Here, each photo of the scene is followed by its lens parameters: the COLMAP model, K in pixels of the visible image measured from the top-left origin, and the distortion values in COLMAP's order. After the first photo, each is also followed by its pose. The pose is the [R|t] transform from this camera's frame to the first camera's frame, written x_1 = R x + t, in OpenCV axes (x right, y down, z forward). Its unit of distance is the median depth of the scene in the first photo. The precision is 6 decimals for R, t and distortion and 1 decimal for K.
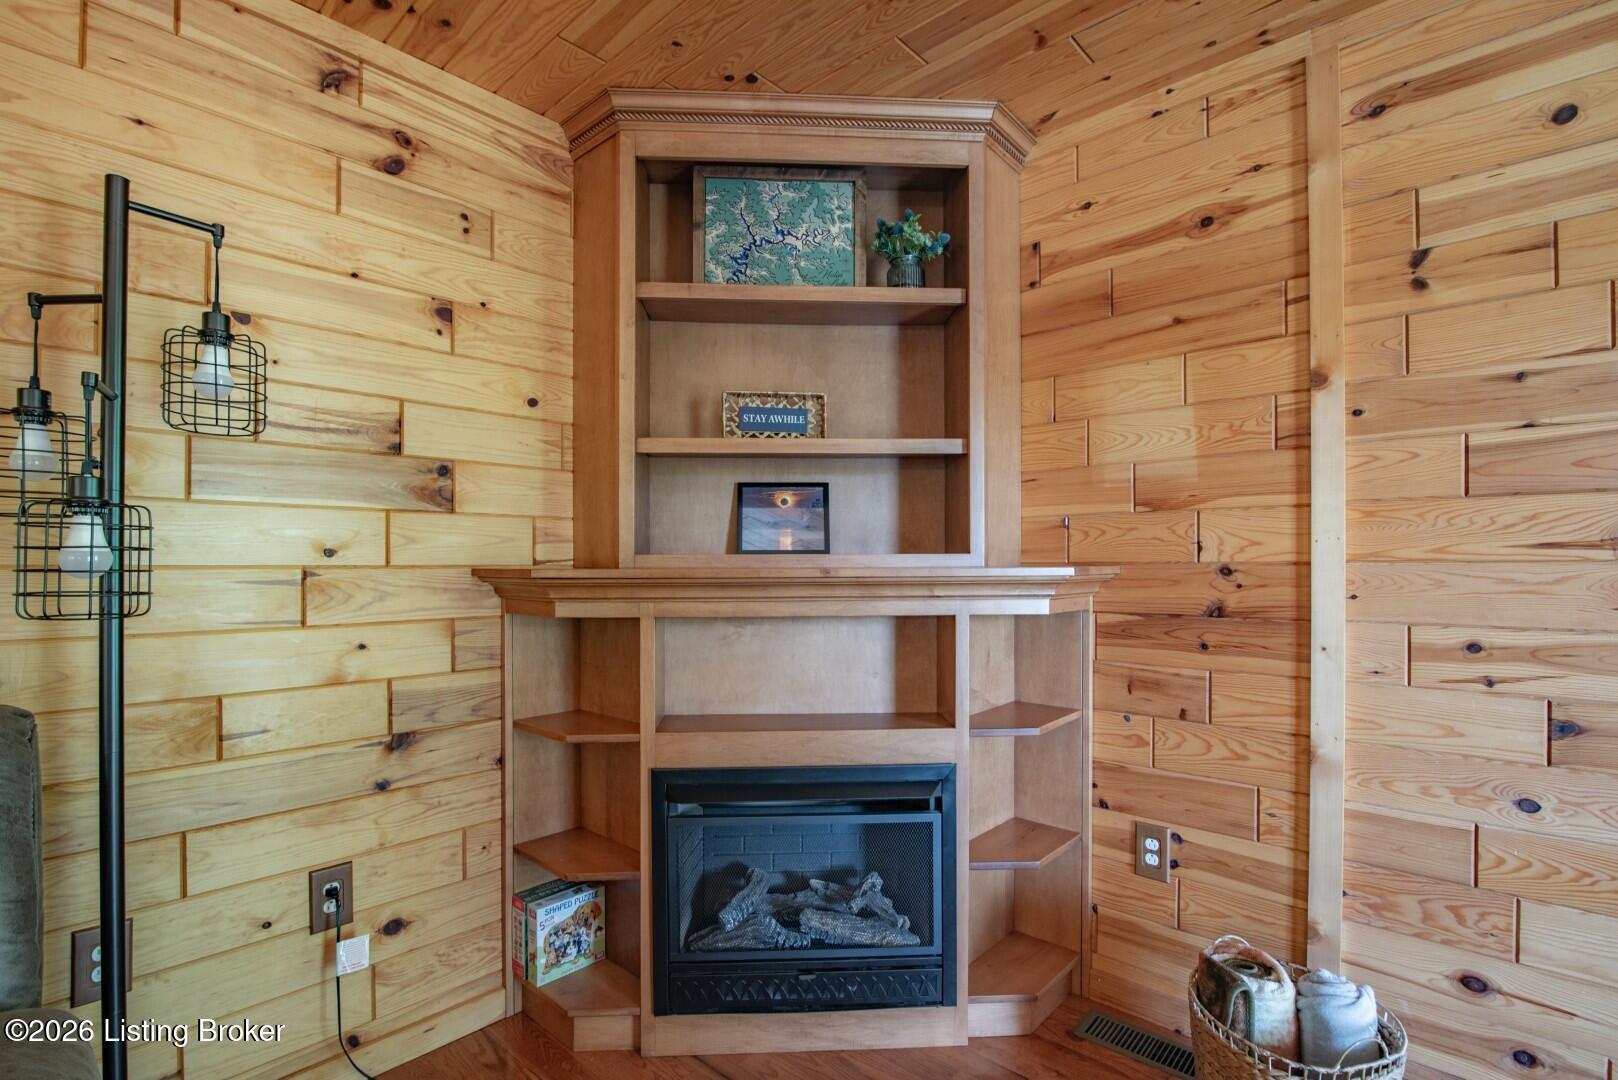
lens RADIAL K [[744.7, 0, 801.3], [0, 744.7, 556.8], [0, 0, 1]] dist [-0.016696, -0.000572]
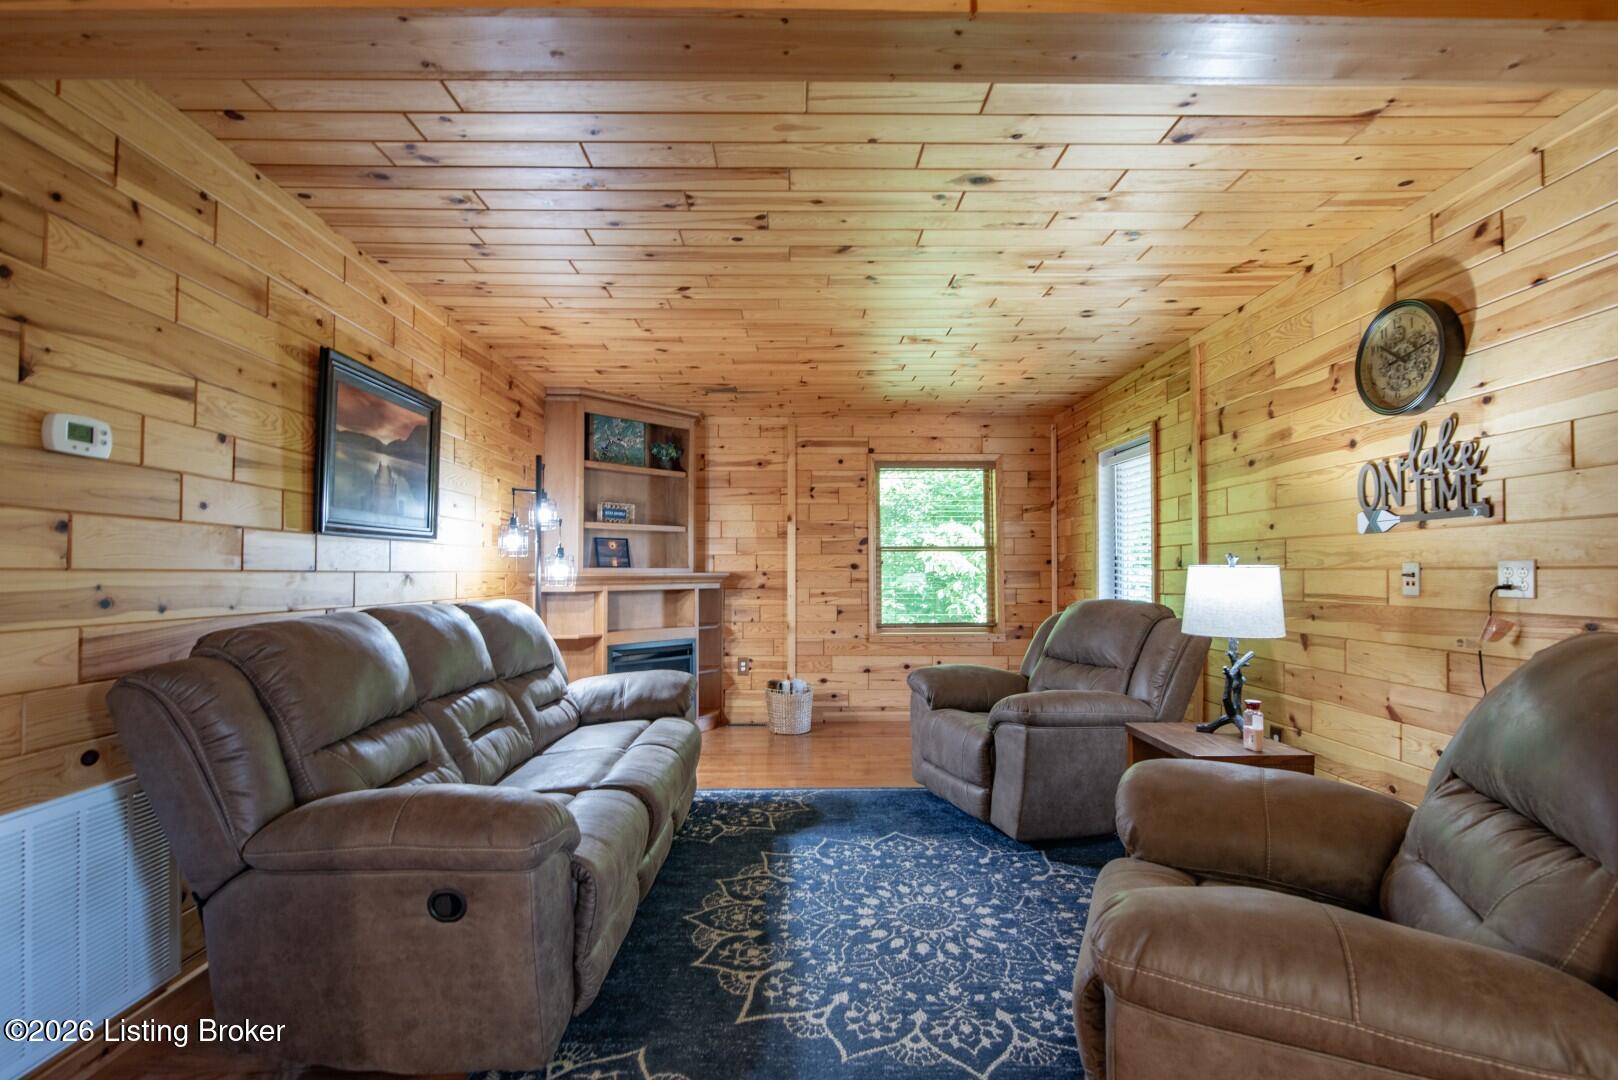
lens RADIAL K [[744.7, 0, 803.0], [0, 744.7, 546.7], [0, 0, 1]] dist [-0.016696, -0.000572]
pose [[0.716338, 0.021818, 0.697412, -1.652524], [-0.002579, 0.999587, -0.028622, -0.008629], [-0.697749, 0.018705, 0.716098, -1.514784]]
